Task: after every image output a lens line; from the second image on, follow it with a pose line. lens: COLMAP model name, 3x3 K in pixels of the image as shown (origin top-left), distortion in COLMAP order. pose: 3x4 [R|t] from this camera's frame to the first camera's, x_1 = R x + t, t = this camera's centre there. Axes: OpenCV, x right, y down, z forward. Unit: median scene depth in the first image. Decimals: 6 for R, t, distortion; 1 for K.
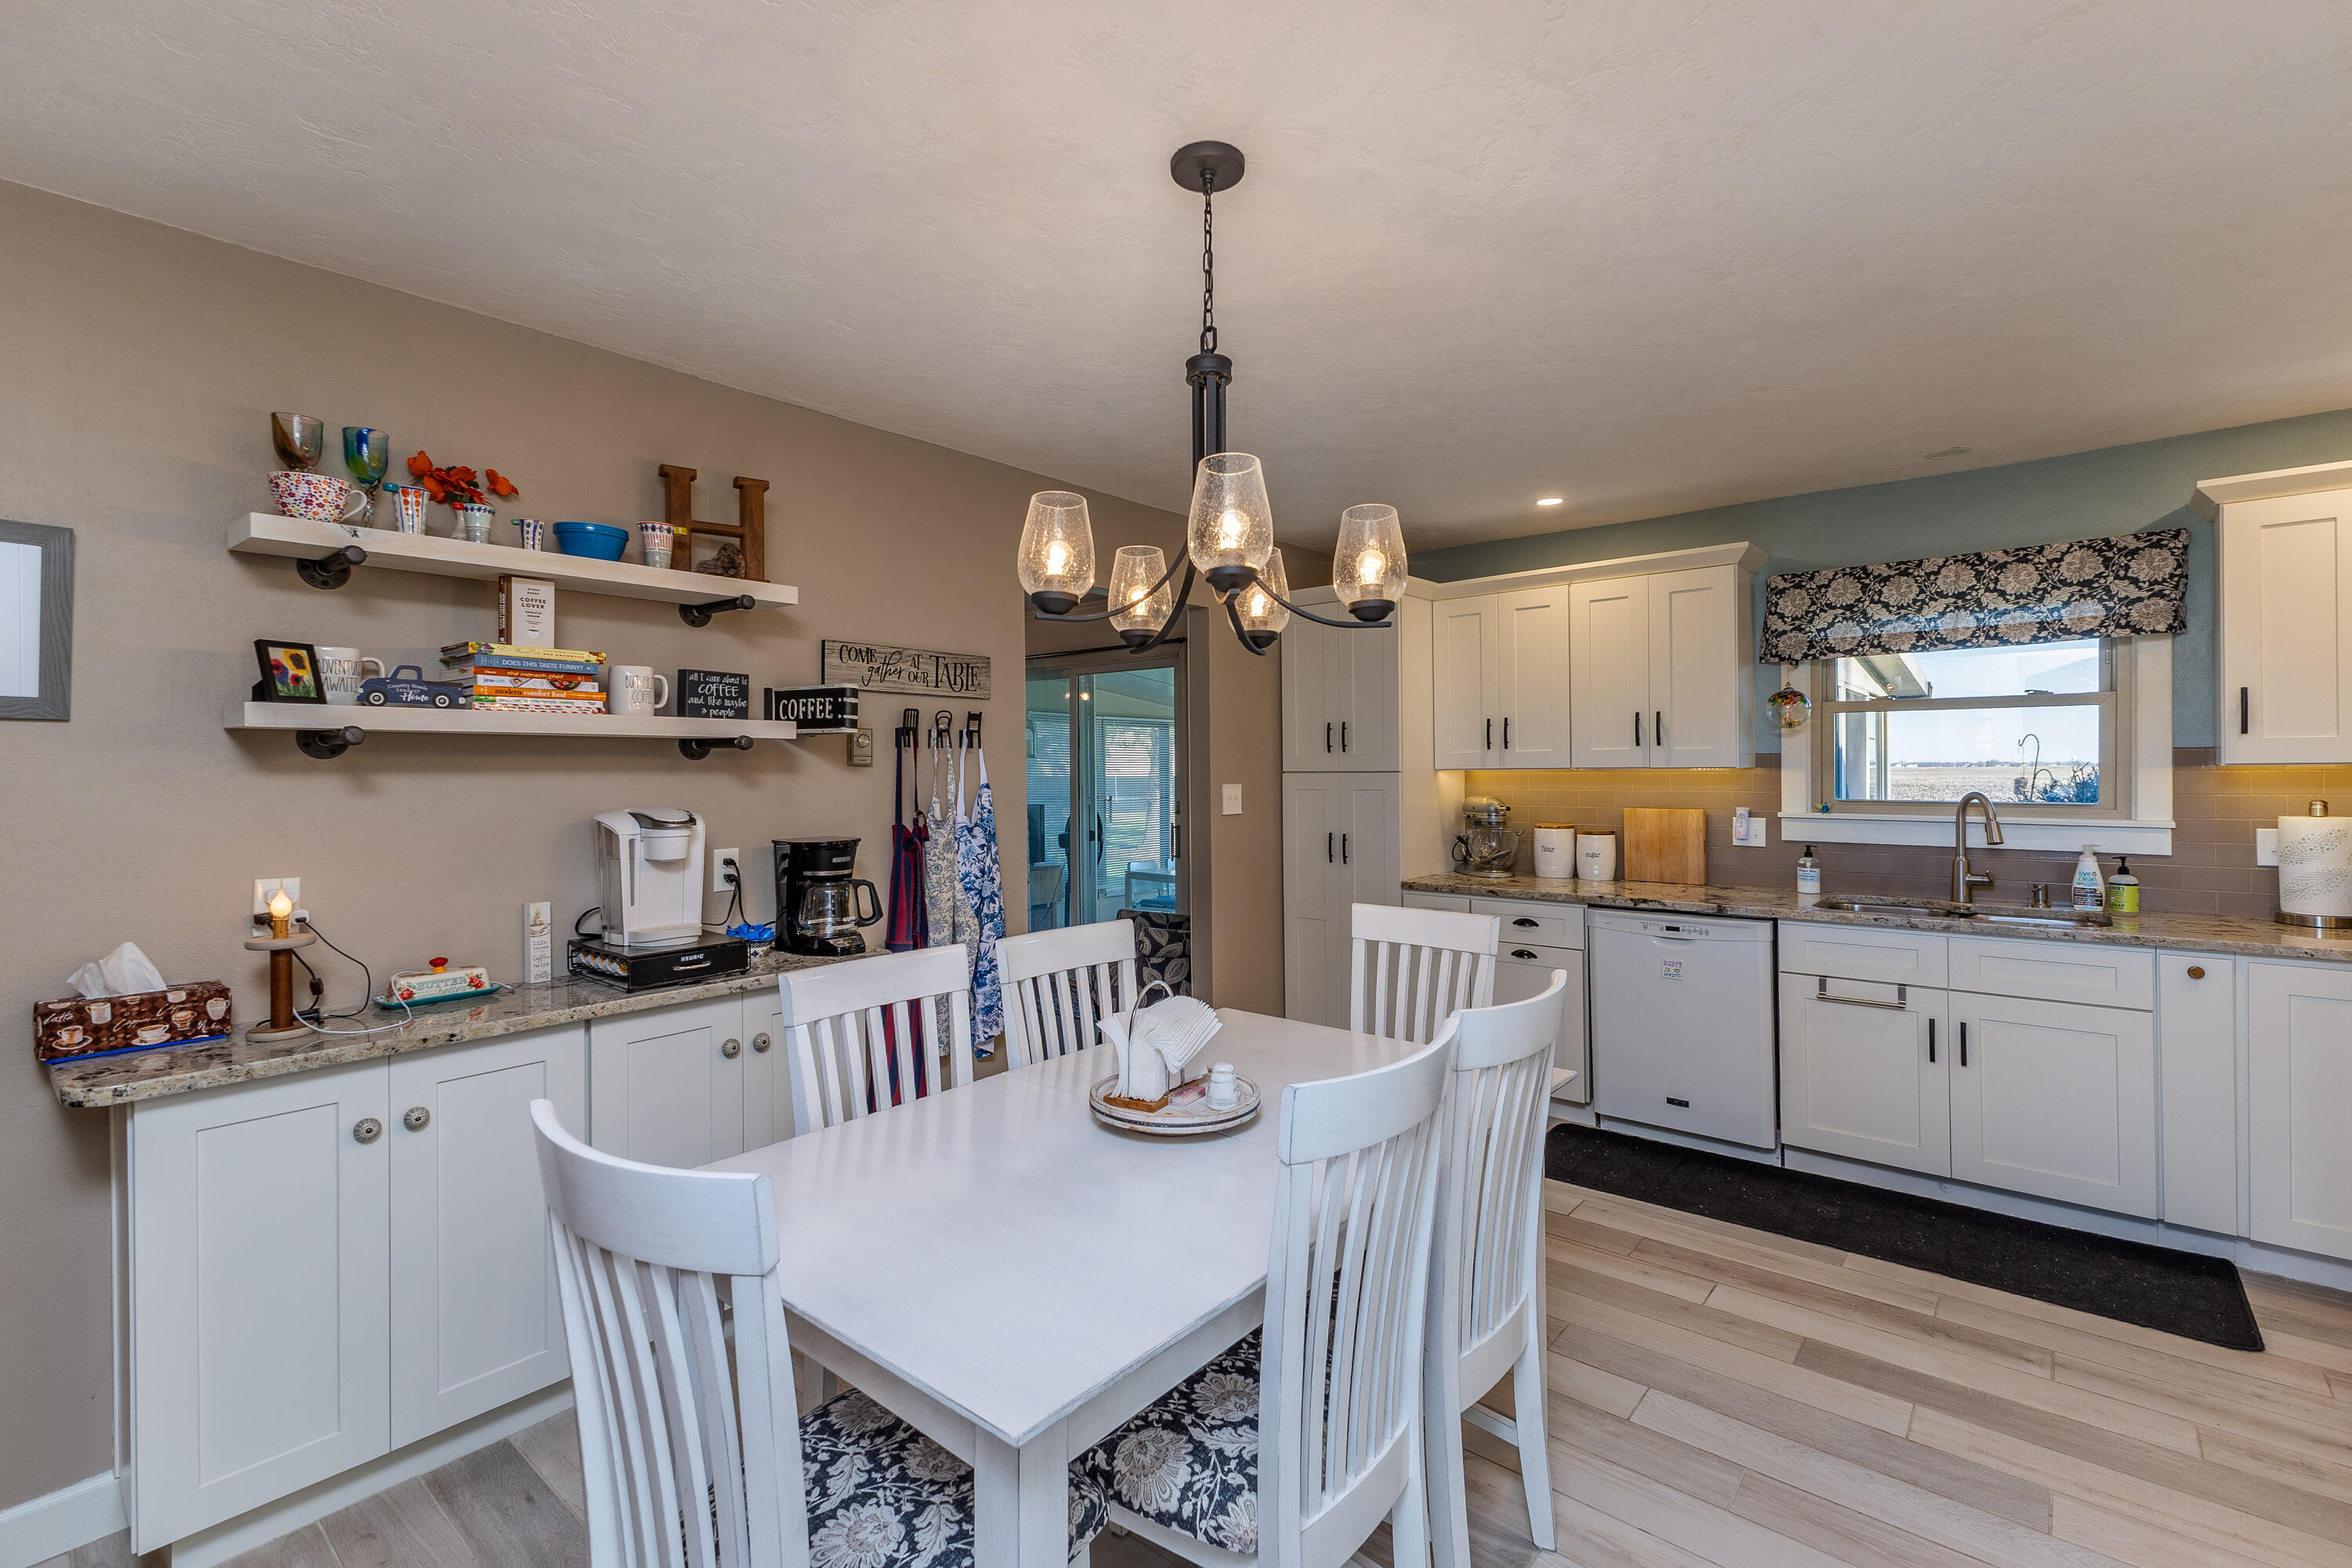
lens RADIAL K [[1021.2, 0, 1162.7], [0, 1021.2, 770.7], [0, 0, 1]] dist [0.011061, -0.000555]
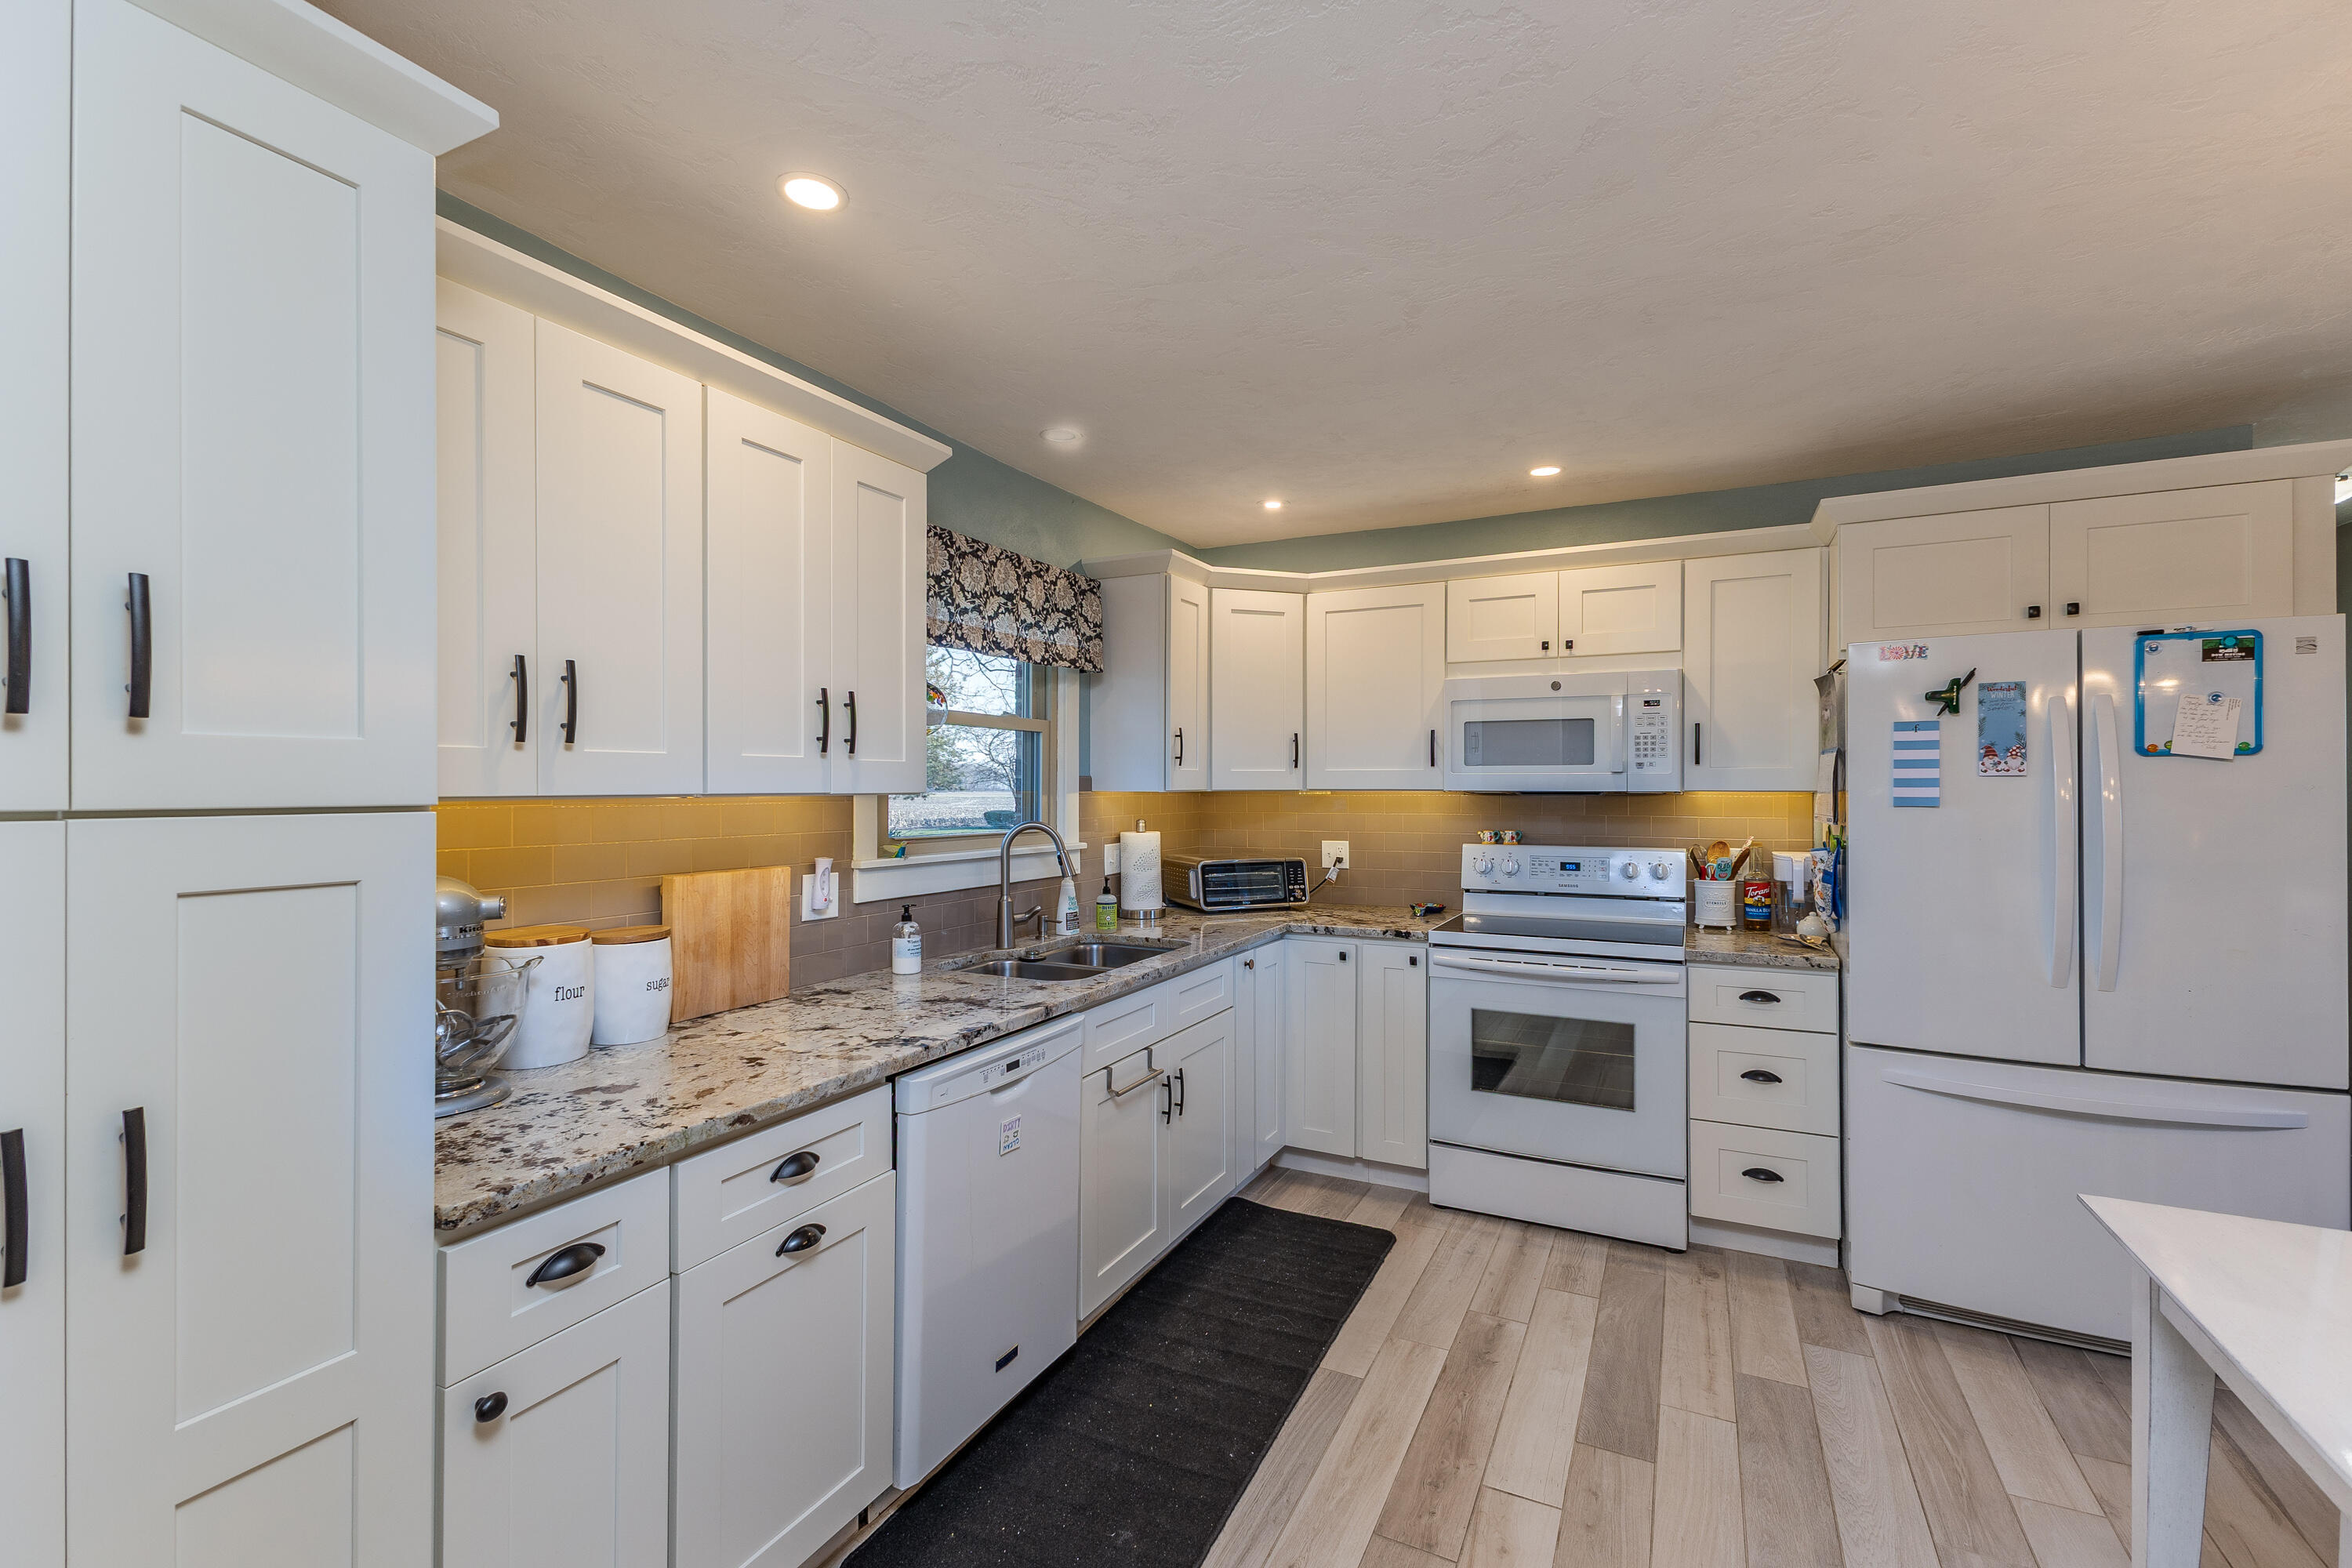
lens RADIAL K [[1021.2, 0, 1159.5], [0, 1021.2, 785.2], [0, 0, 1]] dist [0.011061, -0.000555]
pose [[-0.246965, 0.006303, 0.969004, -0.103034], [0.000986, 0.999980, -0.006253, -0.004459], [-0.969024, -0.000588, -0.246966, 1.131674]]
